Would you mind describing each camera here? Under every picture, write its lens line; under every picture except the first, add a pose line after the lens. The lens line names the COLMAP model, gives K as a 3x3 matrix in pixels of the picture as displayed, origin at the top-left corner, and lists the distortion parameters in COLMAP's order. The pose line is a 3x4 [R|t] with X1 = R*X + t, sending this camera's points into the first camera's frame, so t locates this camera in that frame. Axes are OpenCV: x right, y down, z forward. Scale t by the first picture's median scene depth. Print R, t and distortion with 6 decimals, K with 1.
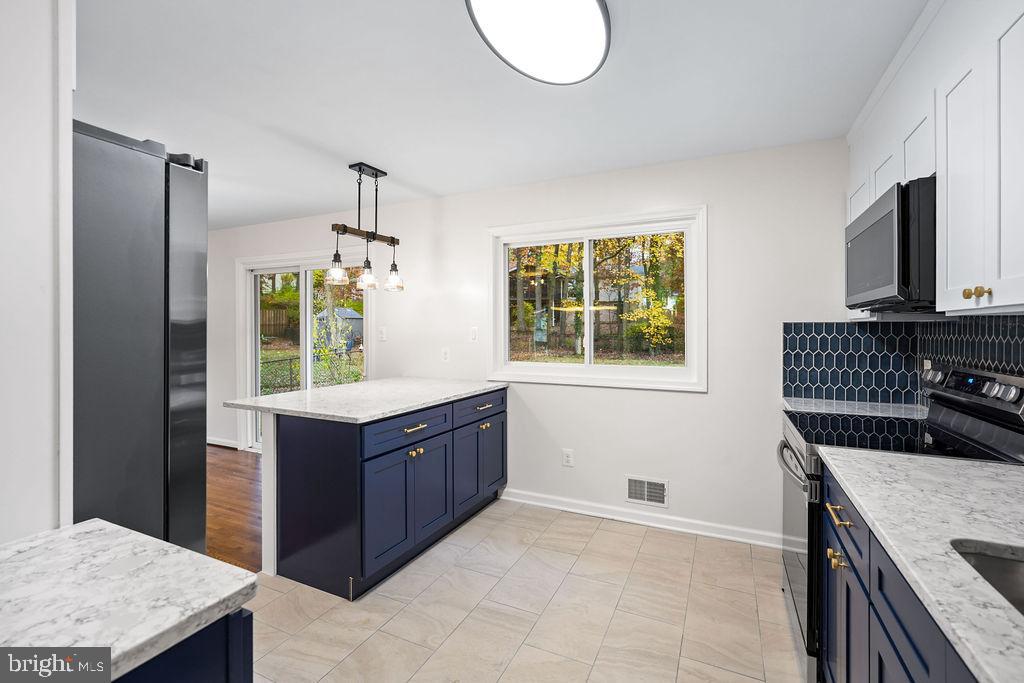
lens RADIAL K [[457.6, 0, 508.9], [0, 457.6, 331.4], [0, 0, 1]] dist [-0.017635, 0.008133]
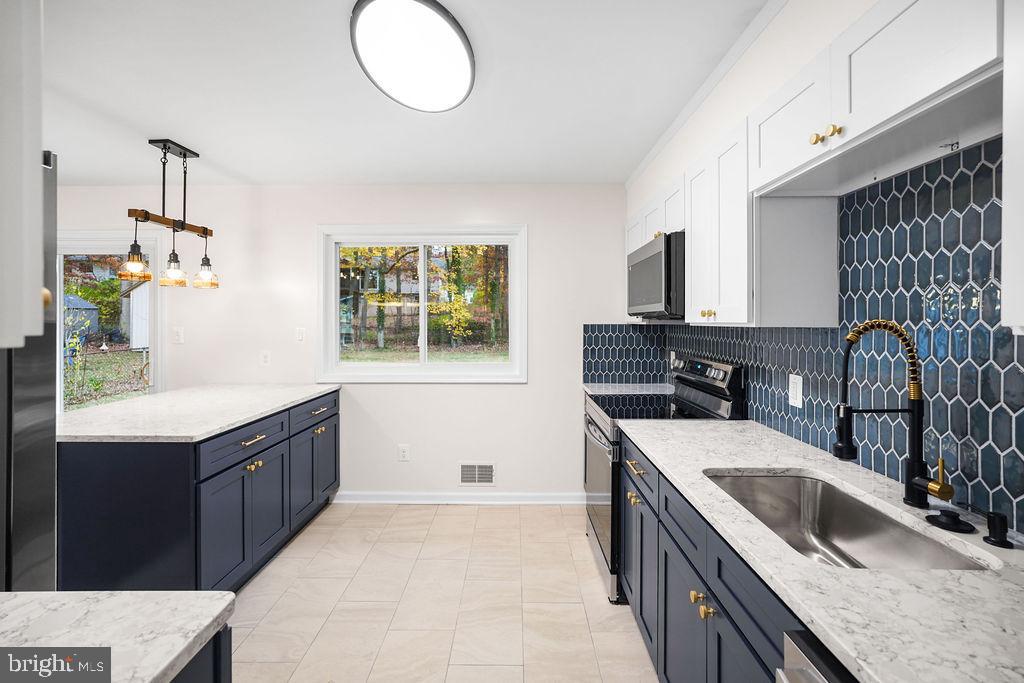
lens RADIAL K [[460.4, 0, 515.9], [0, 460.4, 327.1], [0, 0, 1]] dist [-0.021517, 0.008148]
pose [[0.902030, -0.007229, 0.431613, -0.112895], [0.003403, 0.999948, 0.009636, -0.024570], [-0.431661, -0.007223, 0.902007, -0.065206]]
